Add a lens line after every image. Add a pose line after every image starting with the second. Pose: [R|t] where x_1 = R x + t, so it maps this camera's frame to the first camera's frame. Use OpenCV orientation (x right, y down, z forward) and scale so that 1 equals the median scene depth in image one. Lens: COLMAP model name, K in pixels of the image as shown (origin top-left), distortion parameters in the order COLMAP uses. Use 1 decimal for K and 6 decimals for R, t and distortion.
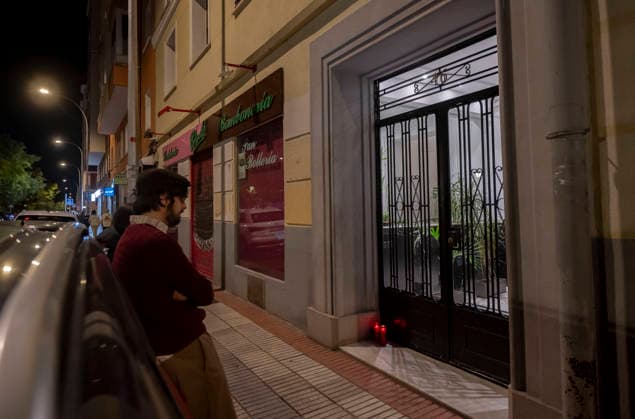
lens RADIAL K [[361.0, 0, 304.8], [0, 361.0, 188.2], [0, 0, 1]] dist [-0.001450, -0.000656]
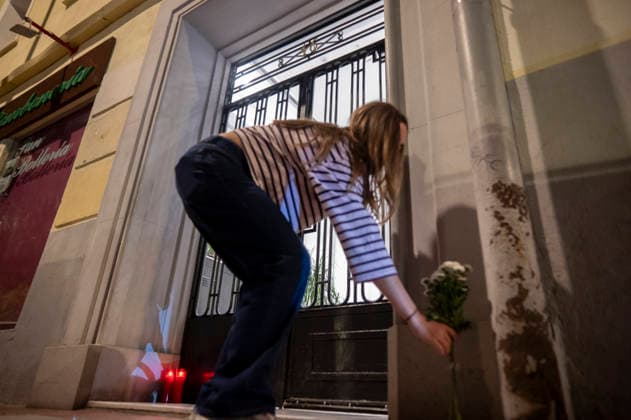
lens RADIAL K [[407.0, 0, 315.5], [0, 407.0, 210.0], [0, 0, 1]] dist [-0.055103, 0.090296]
pose [[0.895094, 0.235622, 0.378536, 0.110051], [-0.083017, 0.922191, -0.377719, 0.403648], [-0.438081, 0.306669, 0.845008, 0.287355]]
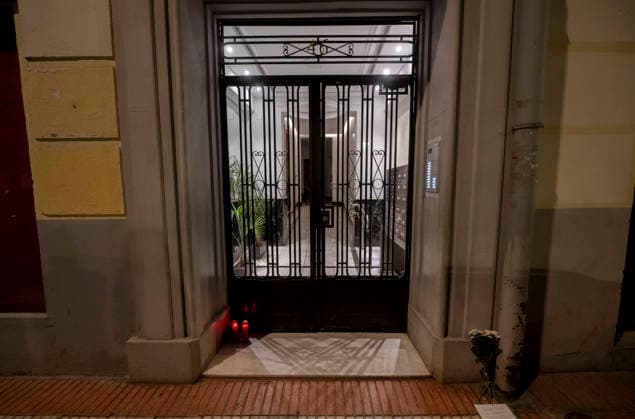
lens RADIAL K [[261.5, 0, 317.5], [0, 261.5, 209.5], [0, 0, 1]] dist [-0.001959, -0.000265]
pose [[0.540785, -0.073435, 0.837949, -0.218110], [-0.045874, 0.992125, 0.116552, 0.030133], [-0.839909, -0.101469, 0.533157, 0.582952]]
